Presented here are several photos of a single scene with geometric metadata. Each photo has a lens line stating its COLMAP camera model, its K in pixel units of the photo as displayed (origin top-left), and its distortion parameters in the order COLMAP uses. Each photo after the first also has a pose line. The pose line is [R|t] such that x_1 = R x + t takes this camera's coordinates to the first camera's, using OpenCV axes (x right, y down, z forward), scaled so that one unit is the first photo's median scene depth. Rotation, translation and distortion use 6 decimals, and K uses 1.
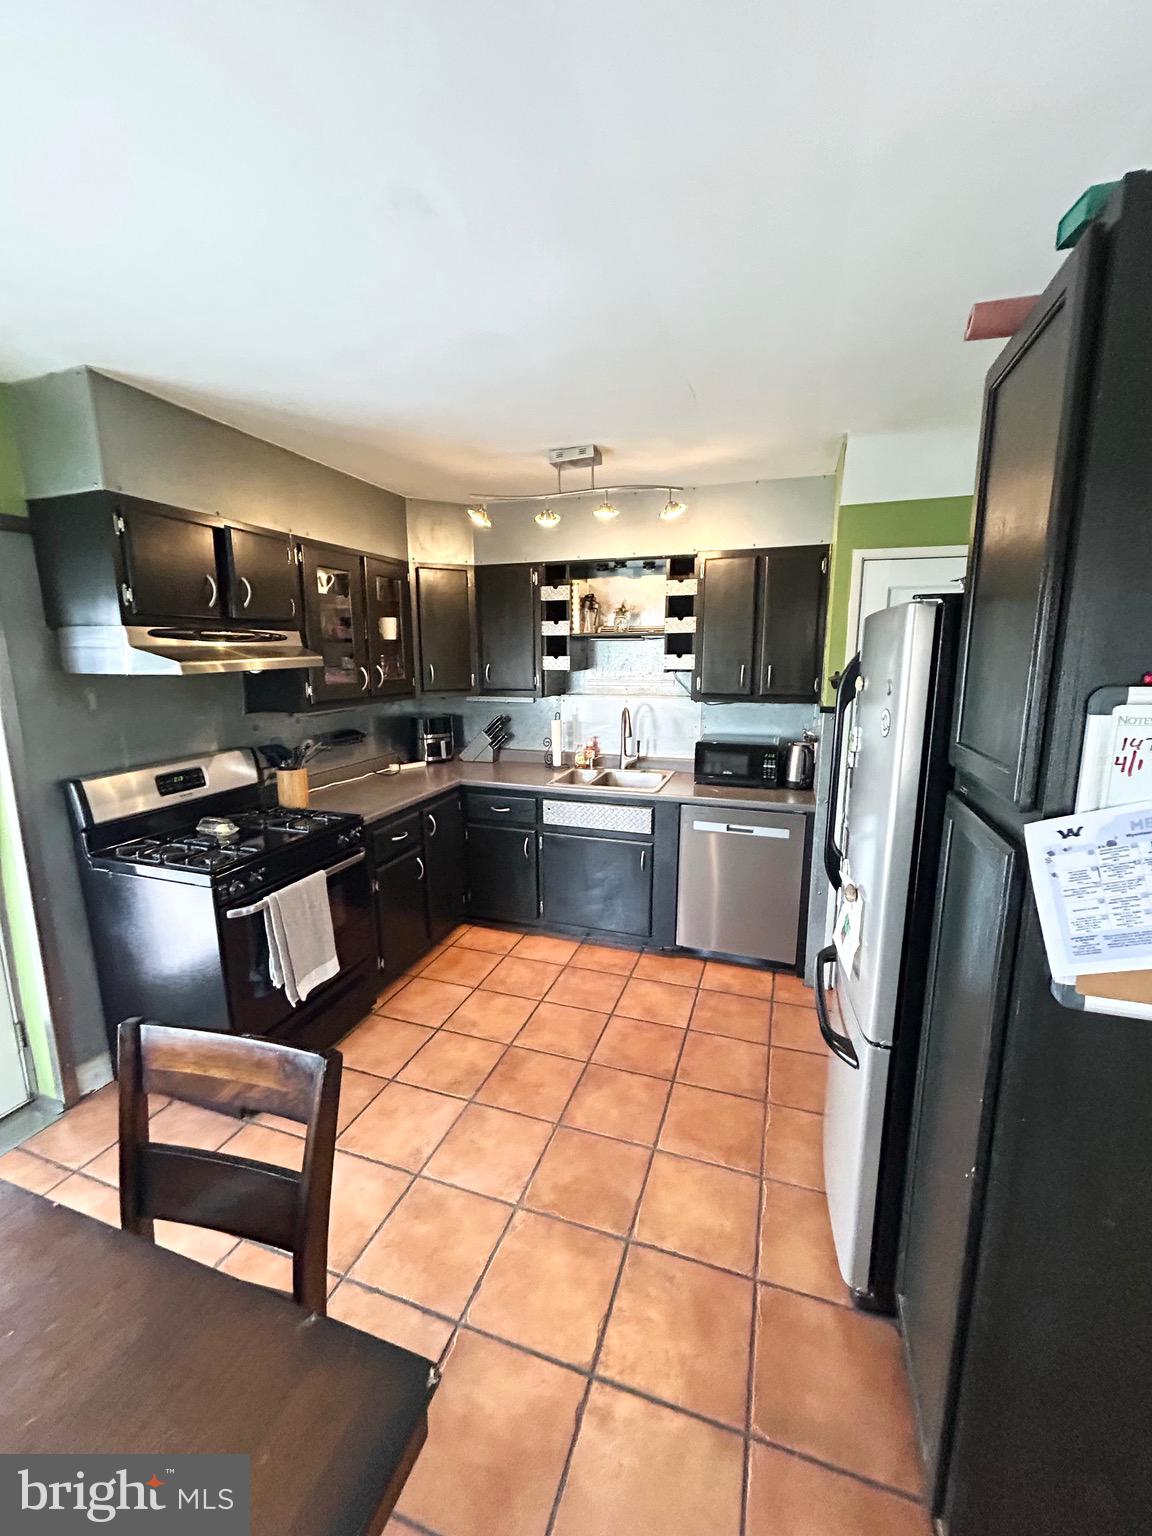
lens RADIAL K [[617.1, 0, 572.5], [0, 617.1, 765.8], [0, 0, 1]] dist [-0.002847, 0.001516]
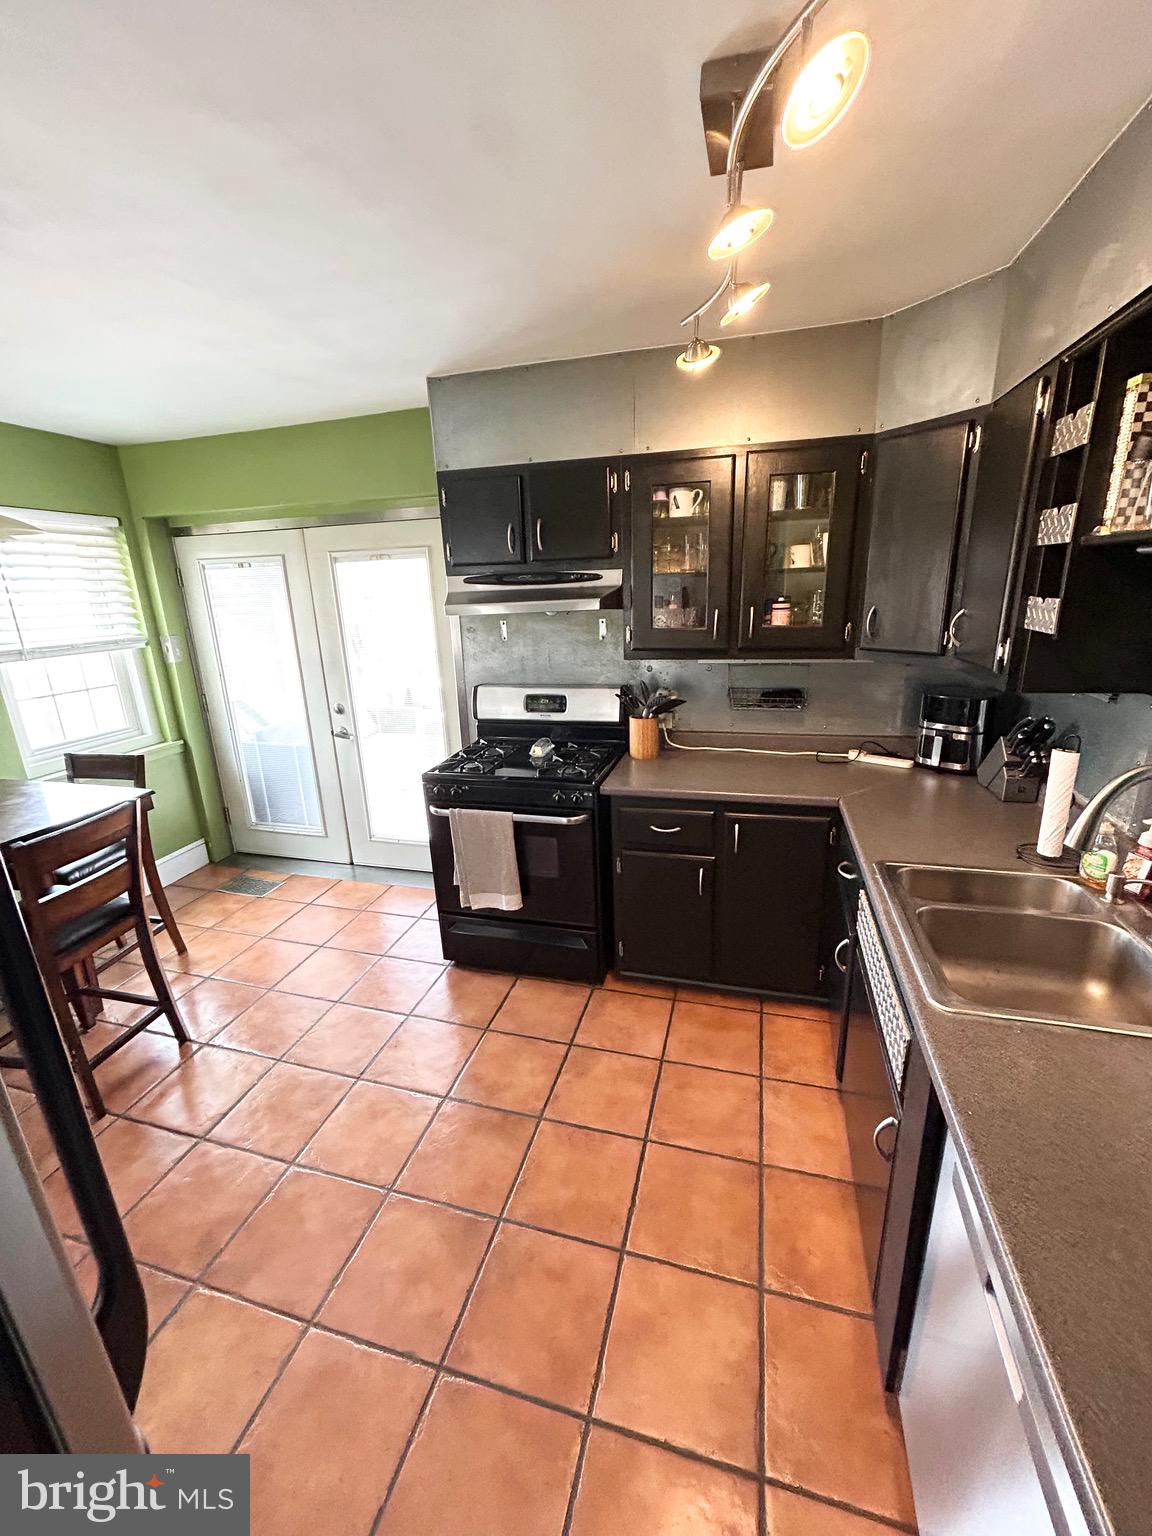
lens RADIAL K [[617.1, 0, 577.7], [0, 617.1, 764.1], [0, 0, 1]] dist [-0.002847, 0.001516]
pose [[0.053969, 0.285151, -0.956962, 0.553950], [-0.146147, 0.950294, 0.274922, -0.204537], [0.987790, 0.125020, 0.092960, 0.985194]]
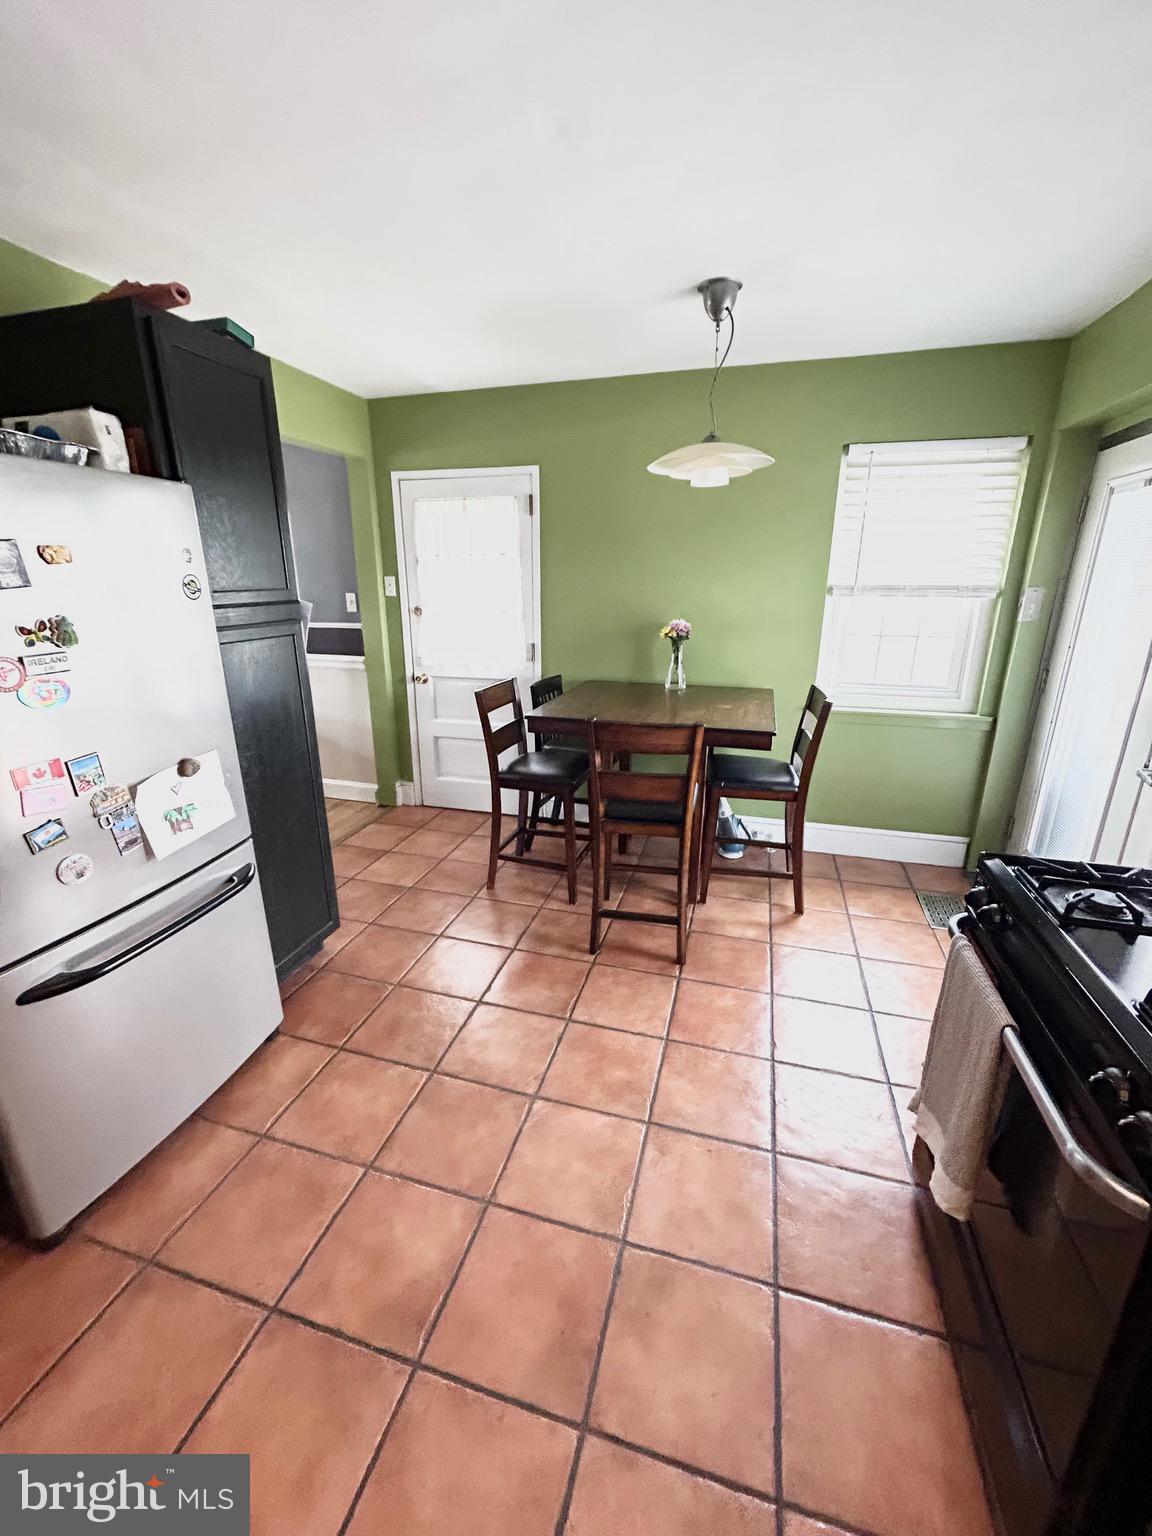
lens RADIAL K [[617.1, 0, 574.4], [0, 617.1, 764.0], [0, 0, 1]] dist [-0.002847, 0.001516]
pose [[-0.998710, 0.015711, -0.048289, -0.087102], [-0.008295, 0.887691, 0.460364, -0.178160], [0.050099, 0.460171, -0.886416, 1.255473]]
